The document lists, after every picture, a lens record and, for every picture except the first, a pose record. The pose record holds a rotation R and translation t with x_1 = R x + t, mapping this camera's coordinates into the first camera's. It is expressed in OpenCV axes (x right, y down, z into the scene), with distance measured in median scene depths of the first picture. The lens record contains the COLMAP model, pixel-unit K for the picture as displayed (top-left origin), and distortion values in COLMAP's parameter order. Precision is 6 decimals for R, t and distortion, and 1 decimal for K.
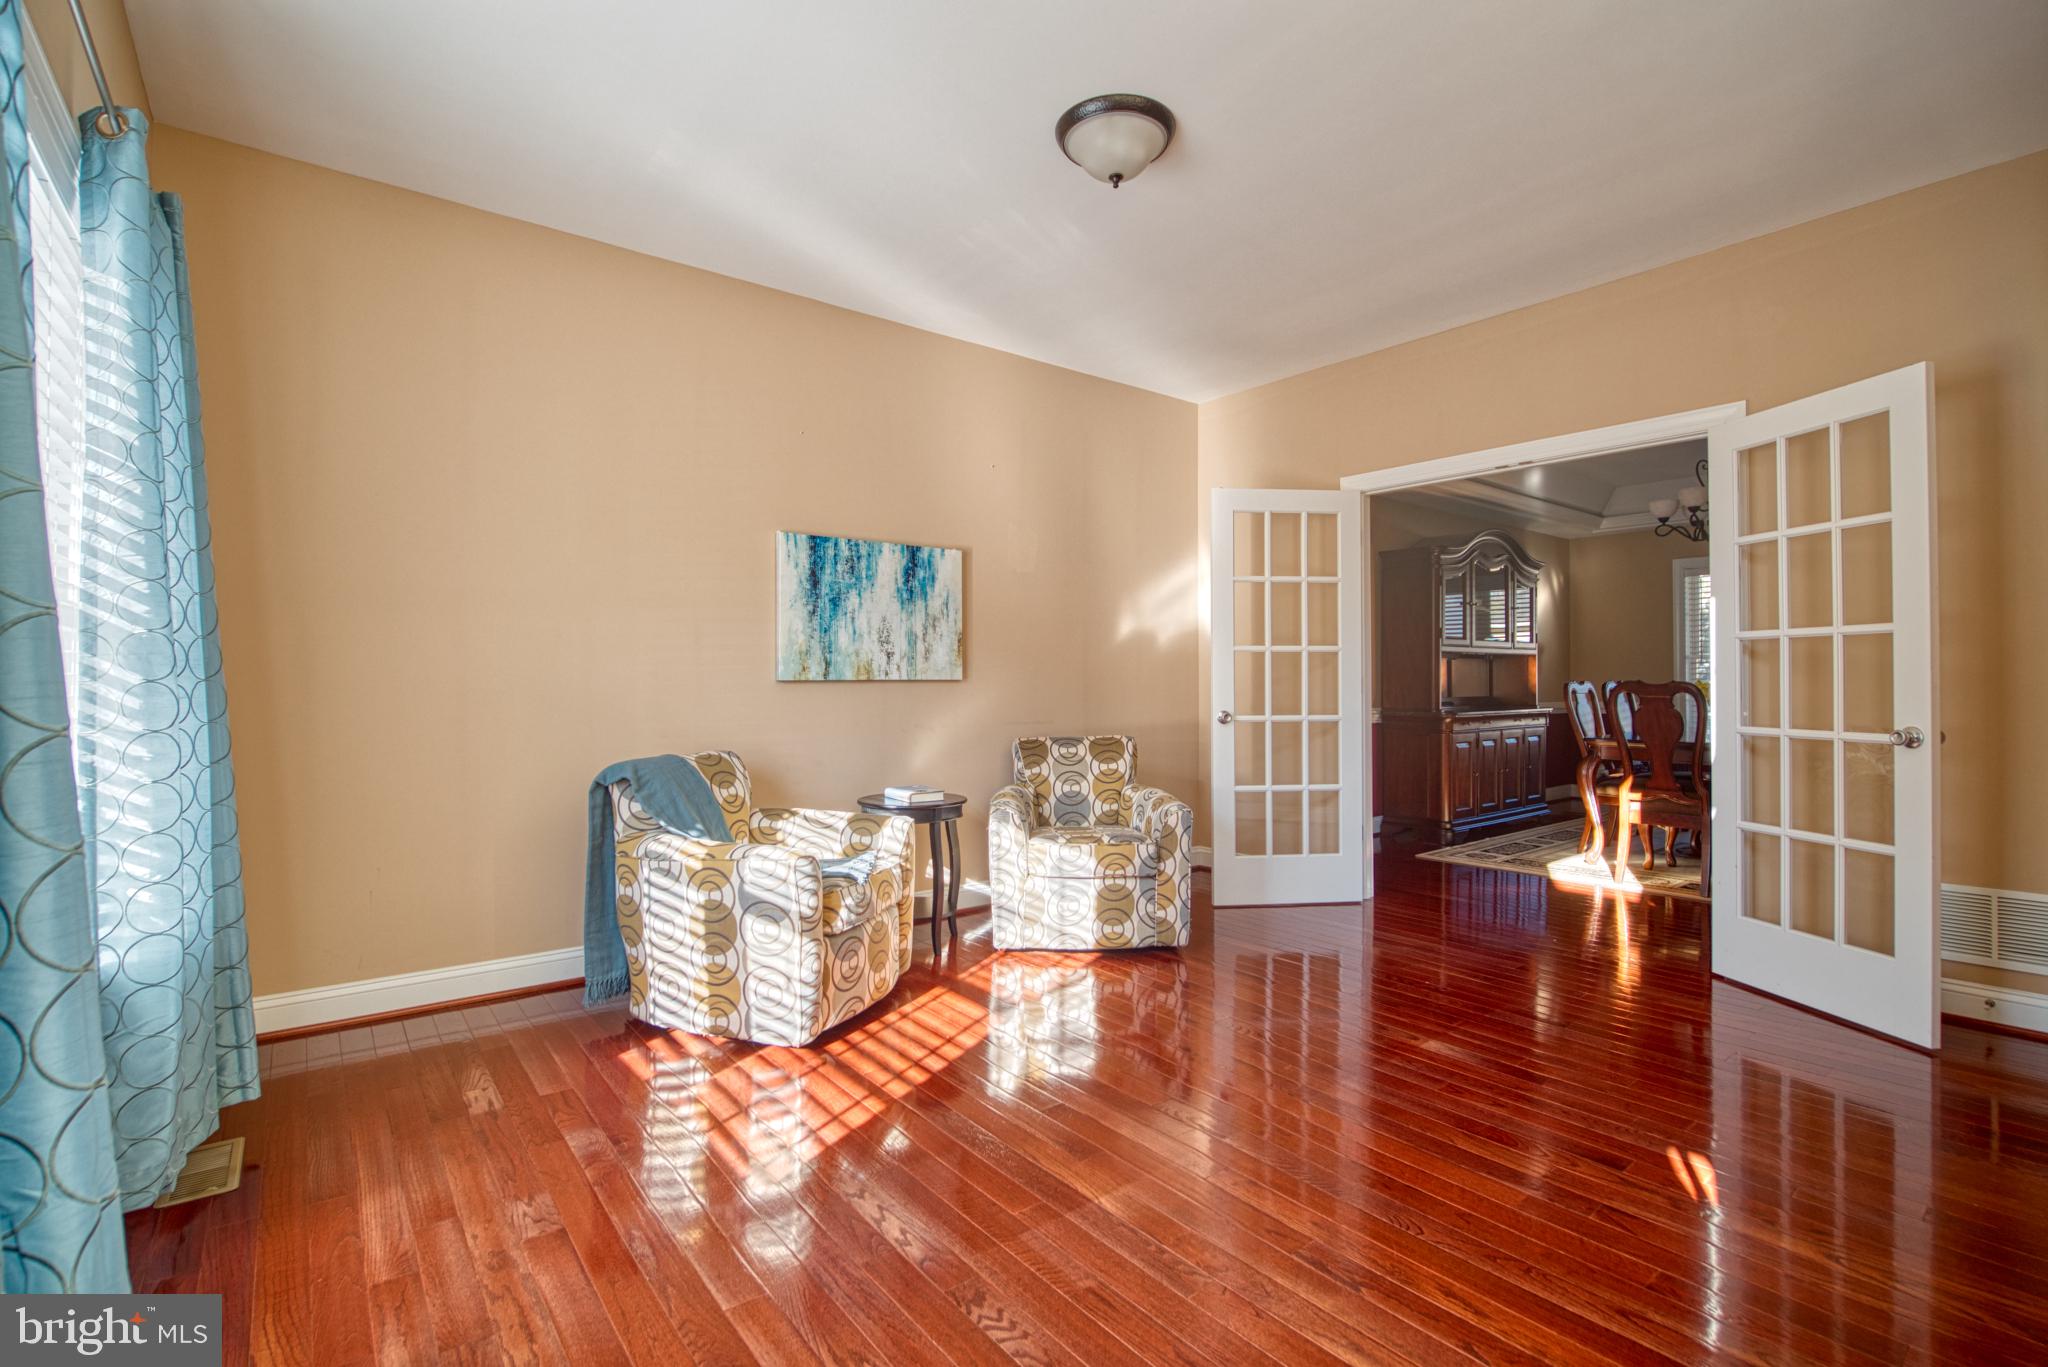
lens RADIAL K [[930.4, 0, 1024.0], [0, 930.4, 685.0], [0, 0, 1]] dist [-0.015630, -0.001422]
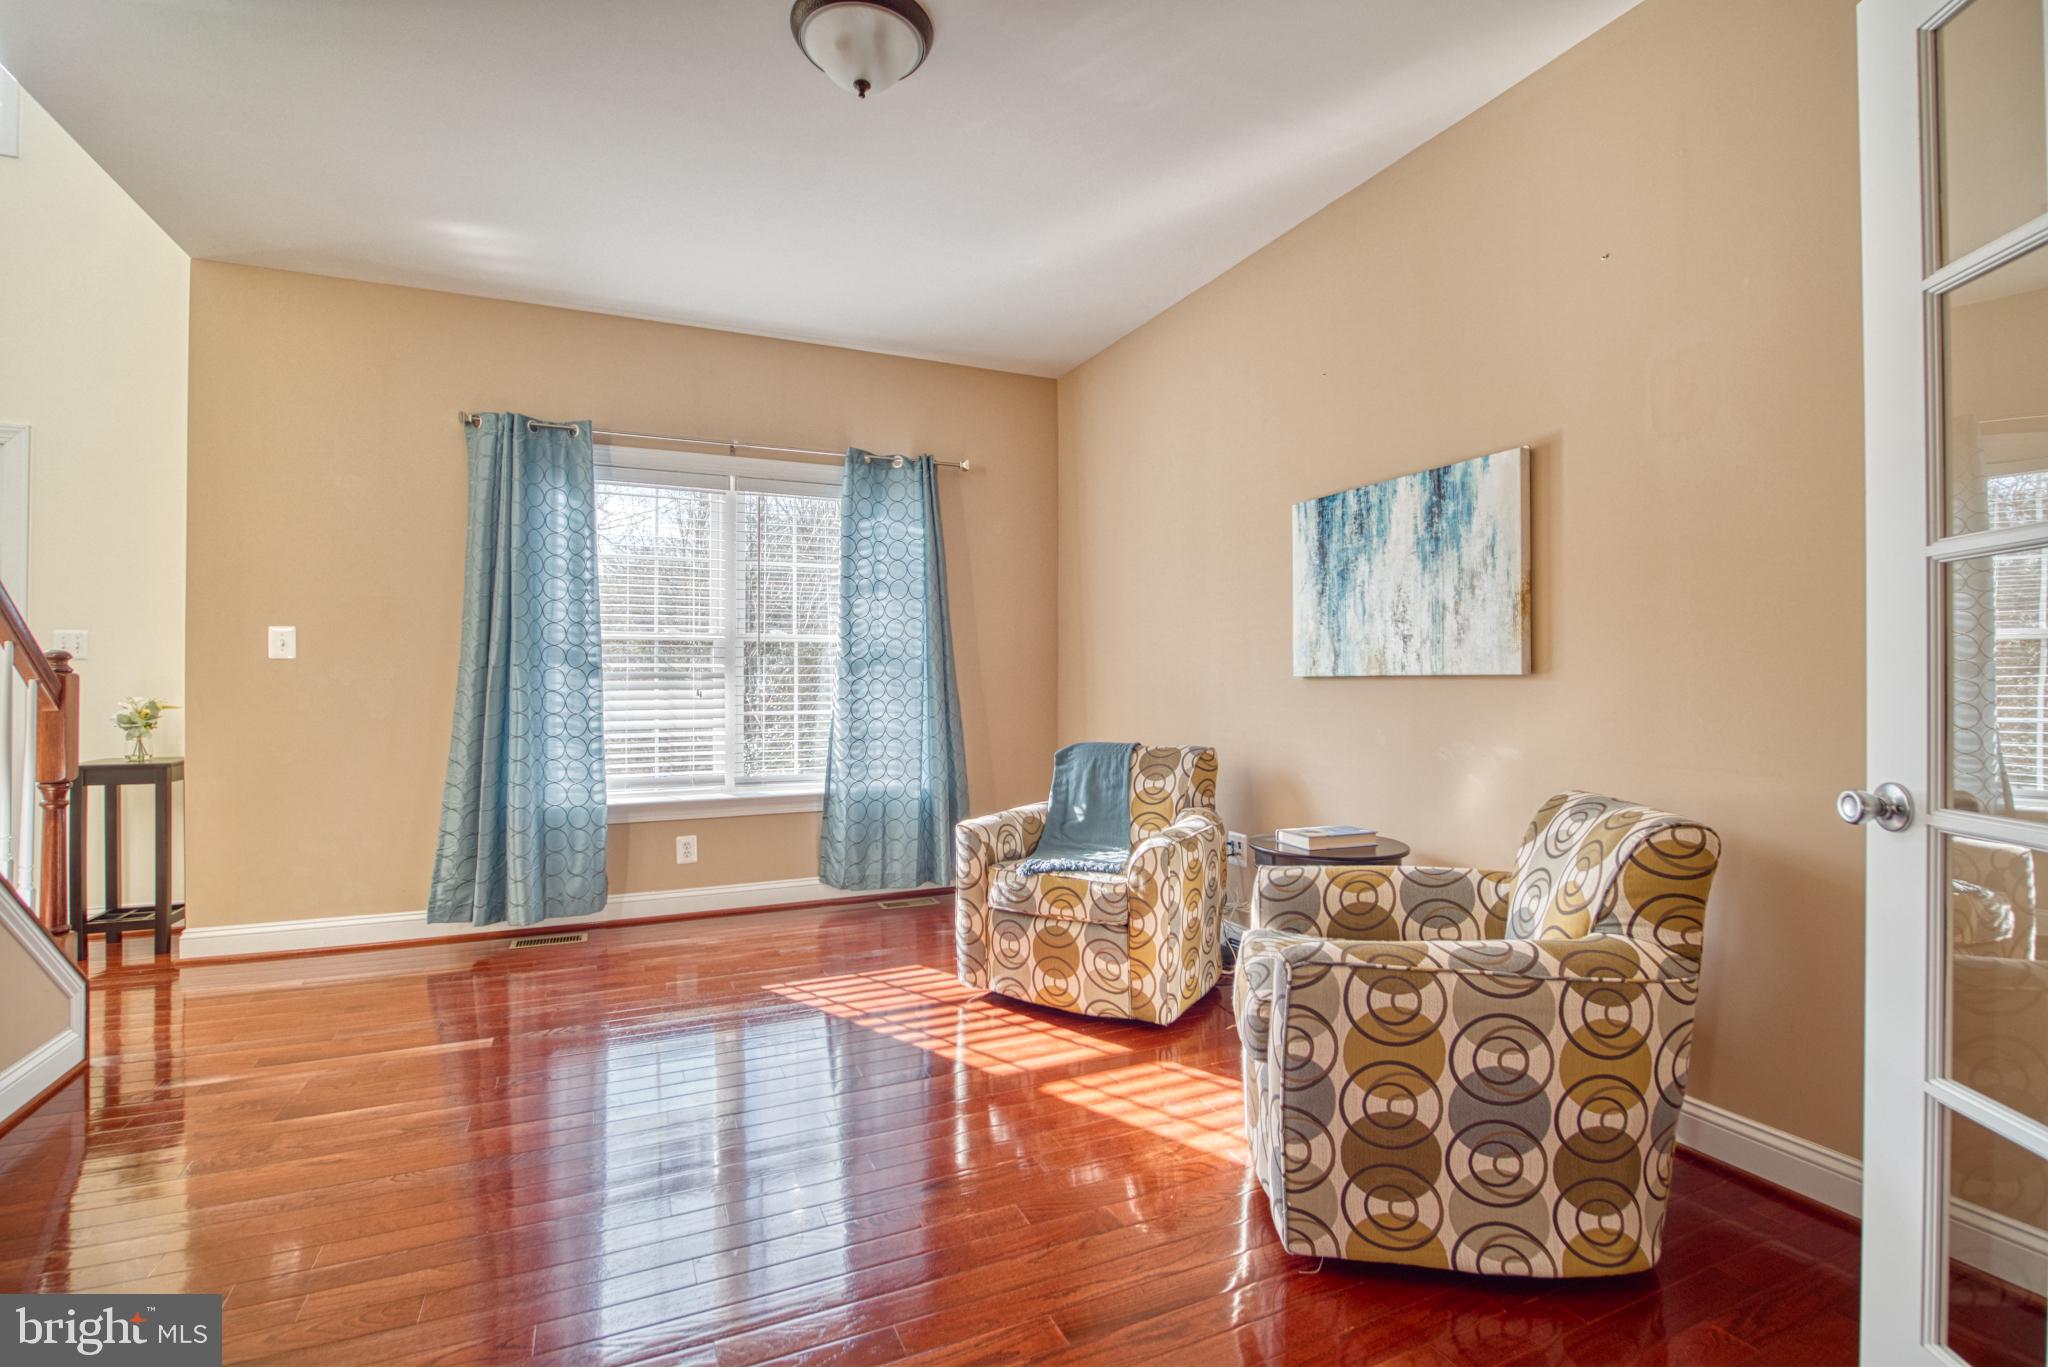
lens RADIAL K [[930.4, 0, 1023.9], [0, 930.4, 675.8], [0, 0, 1]] dist [-0.015630, -0.001422]
pose [[-0.236509, -0.003090, -0.971624, 0.592539], [-0.003832, 0.999990, -0.002247, -0.002658], [0.971622, 0.003192, -0.236519, 0.898924]]
